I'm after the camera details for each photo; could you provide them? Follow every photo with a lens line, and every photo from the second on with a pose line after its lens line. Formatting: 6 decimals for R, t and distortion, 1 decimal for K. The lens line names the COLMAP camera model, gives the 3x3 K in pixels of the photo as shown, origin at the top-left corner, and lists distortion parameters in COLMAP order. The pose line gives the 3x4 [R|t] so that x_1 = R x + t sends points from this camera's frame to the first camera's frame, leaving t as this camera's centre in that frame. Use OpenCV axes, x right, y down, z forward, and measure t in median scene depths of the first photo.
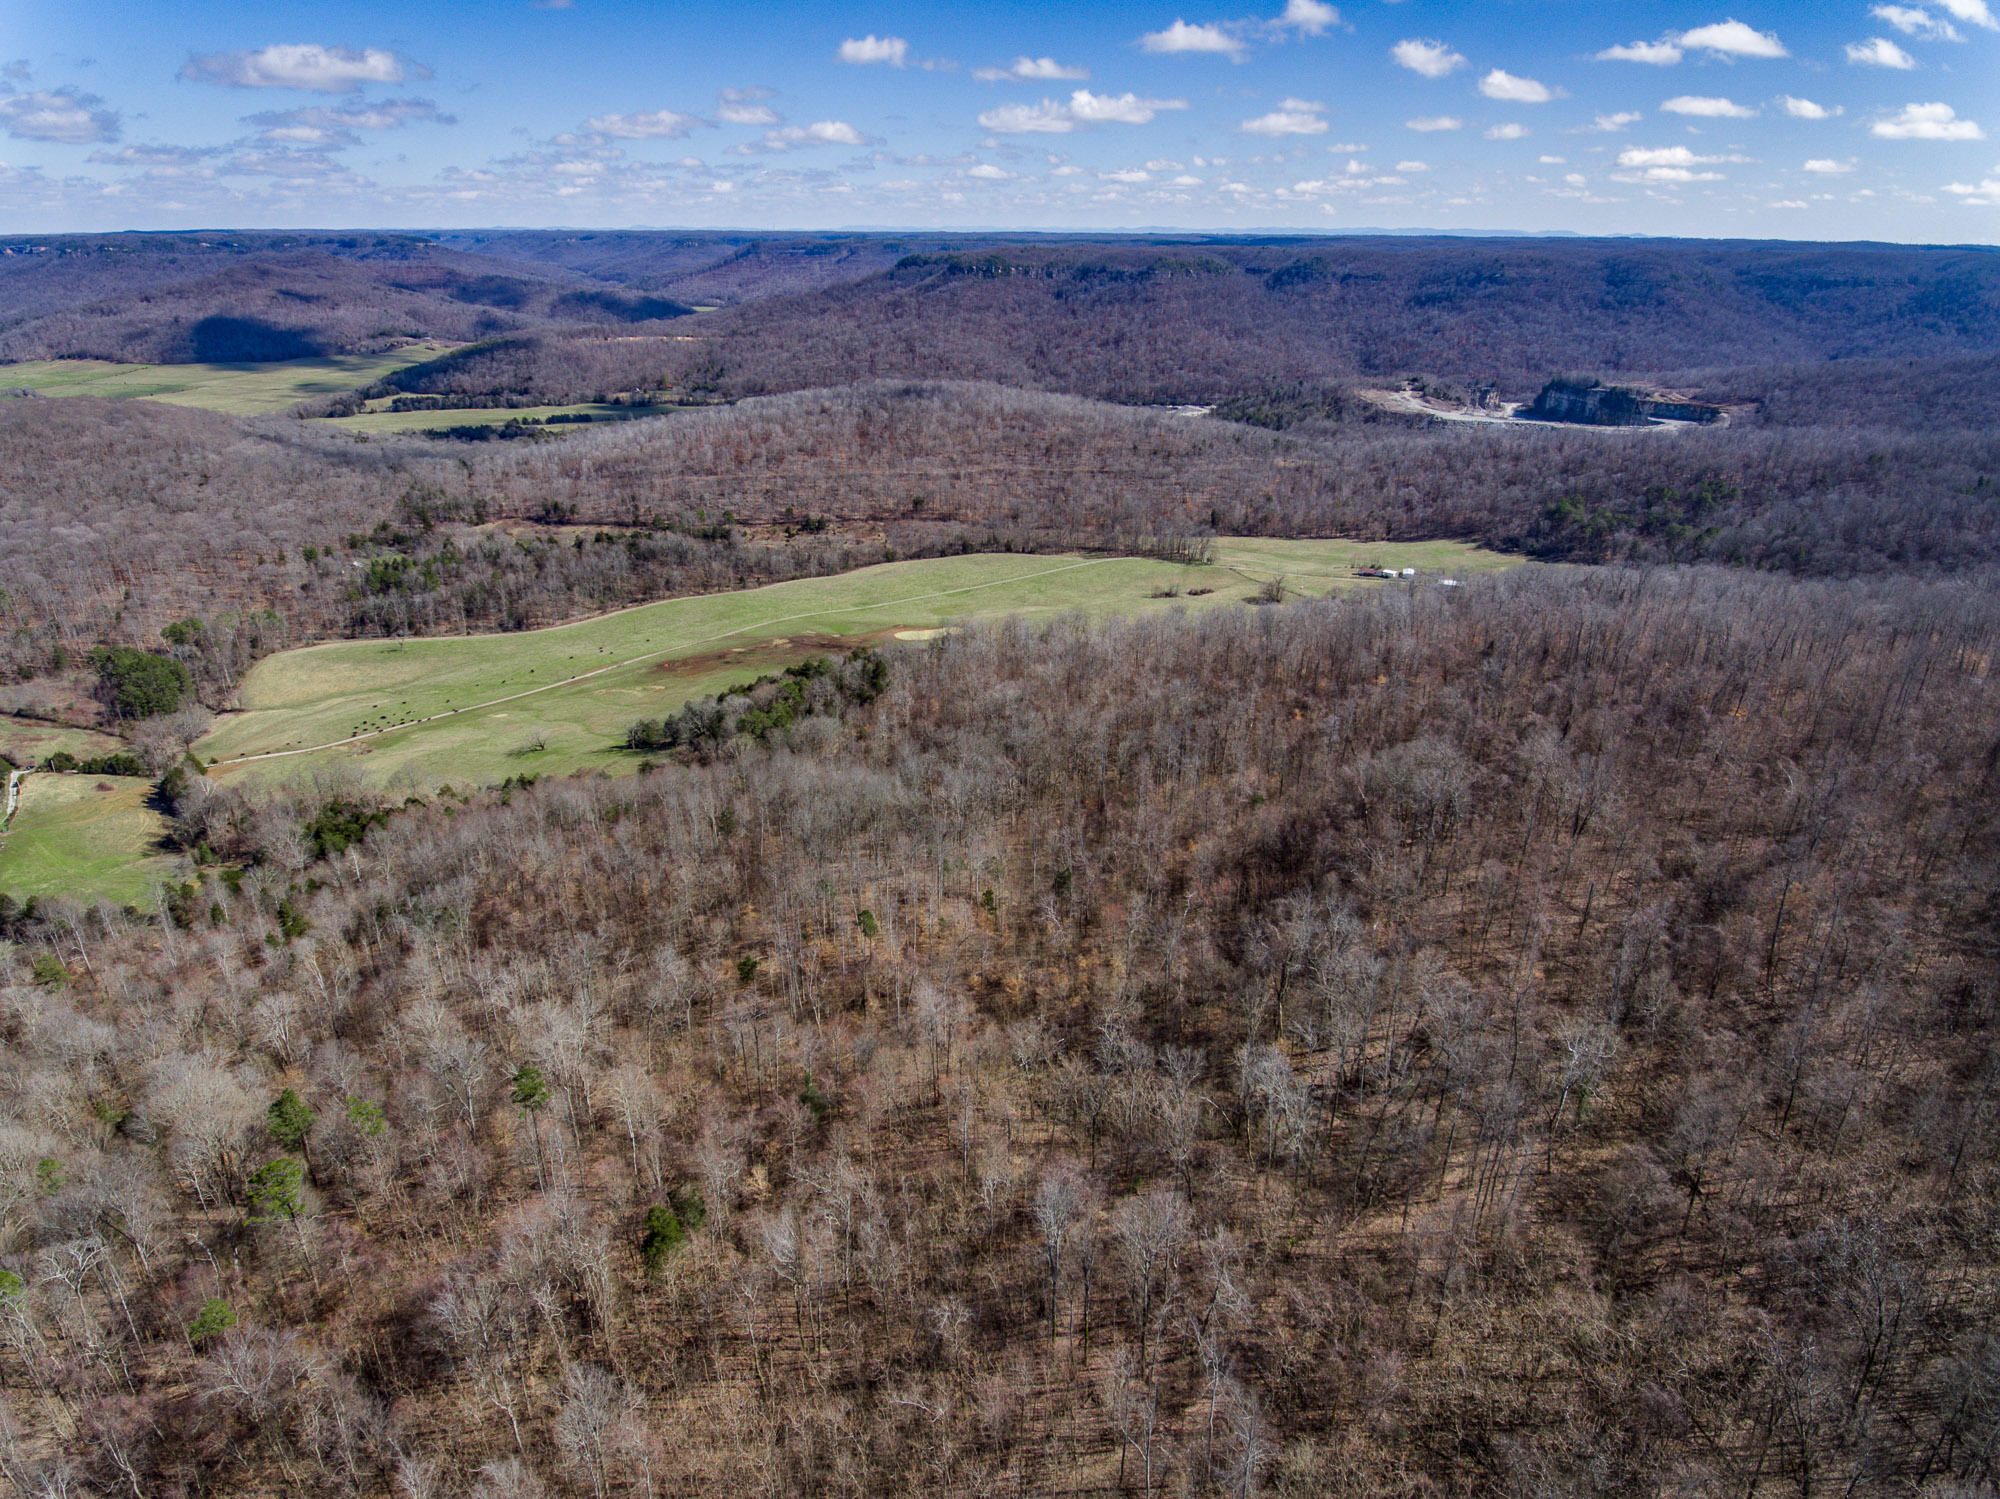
lens RADIAL K [[1179.9, 0, 979.6], [0, 1179.9, 750.6], [0, 0, 1]] dist [-0.025540, 0.004729]
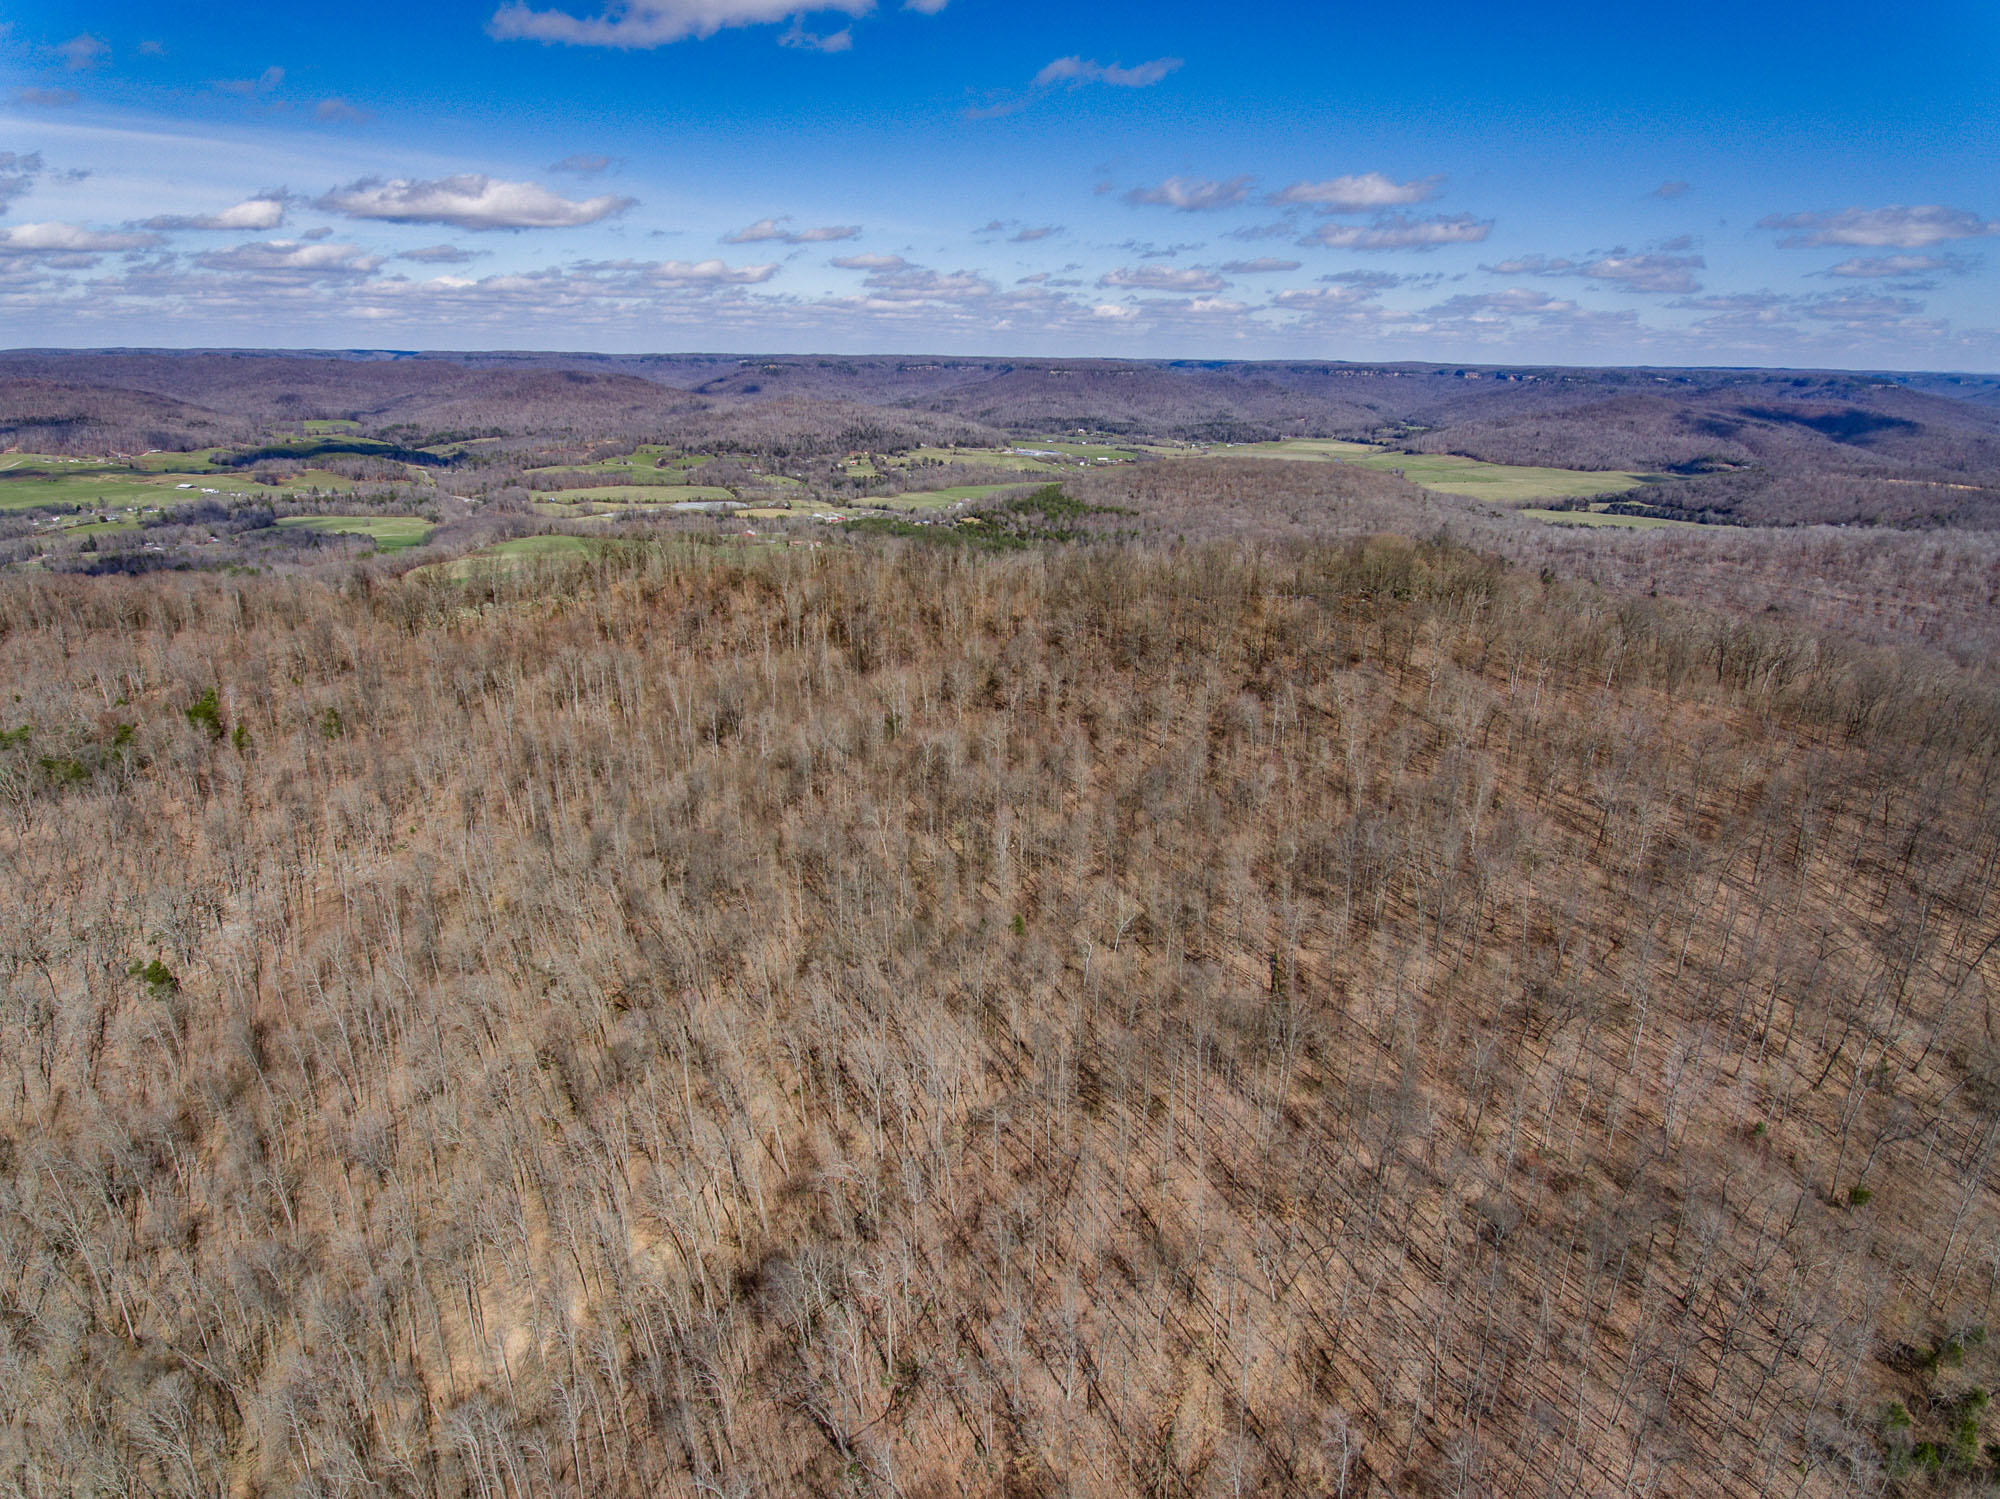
lens RADIAL K [[1179.9, 0, 985.6], [0, 1179.9, 753.1], [0, 0, 1]] dist [-0.025540, 0.004729]
pose [[0.439928, 0.286619, -0.851065, 0.597461], [-0.371134, 0.921009, 0.118330, 0.057381], [0.817754, 0.263803, 0.511552, -0.129236]]
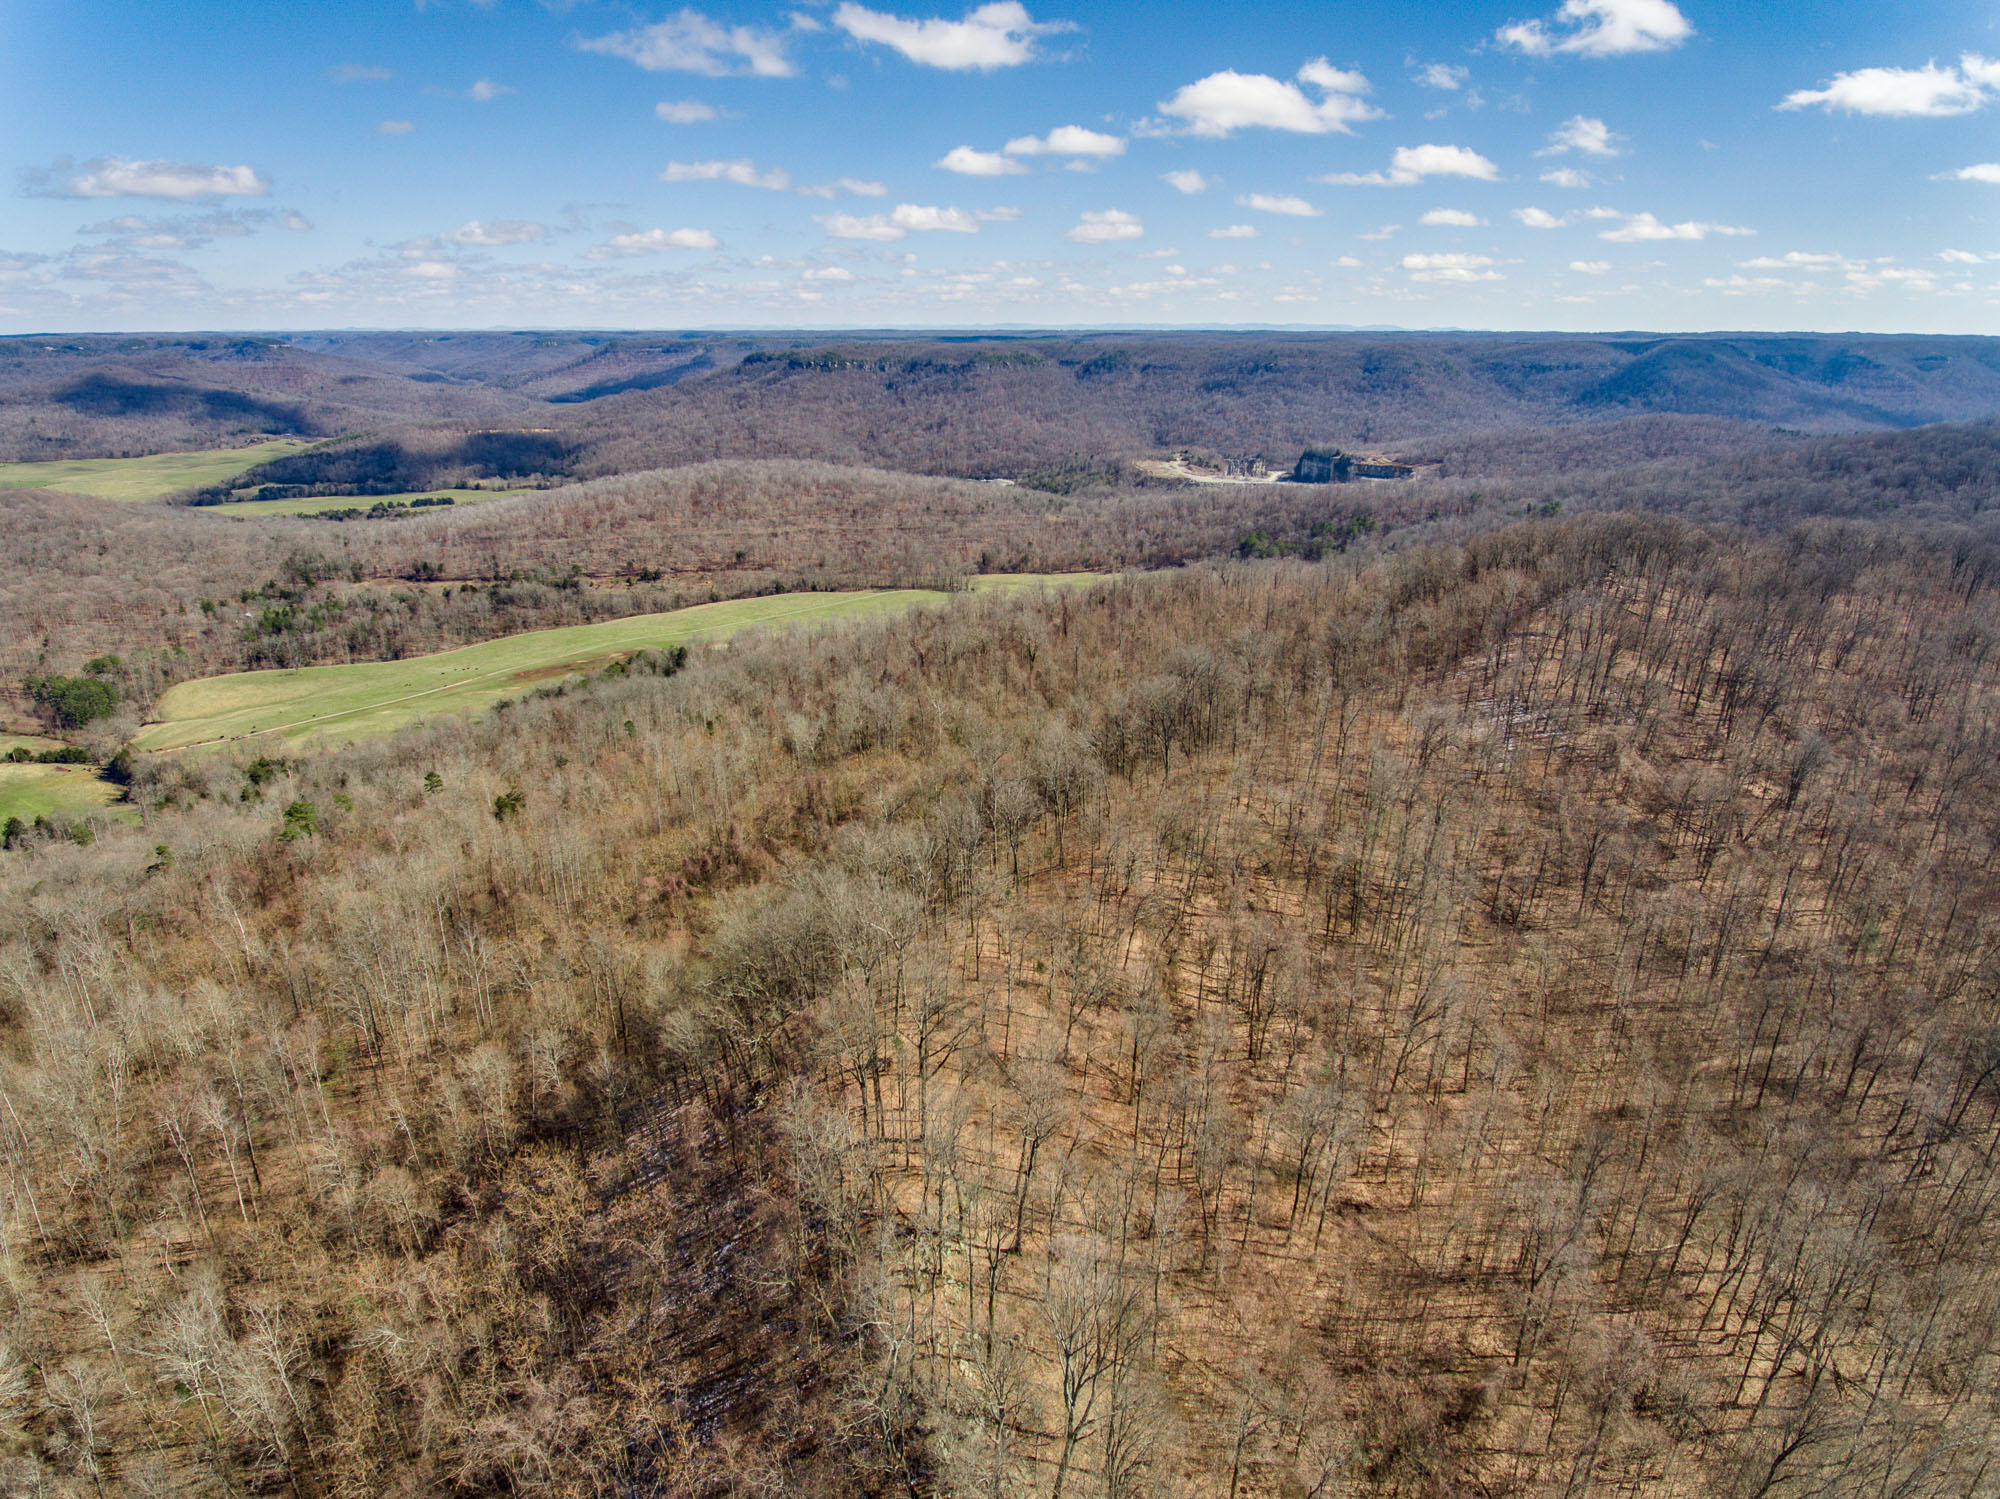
lens RADIAL K [[1179.9, 0, 979.8], [0, 1179.9, 762.9], [0, 0, 1]] dist [-0.025540, 0.004729]
pose [[0.994106, -0.041823, 0.100018, 0.060543], [0.047988, 0.997042, -0.060044, 0.082173], [-0.097210, 0.064490, 0.993172, -0.191665]]
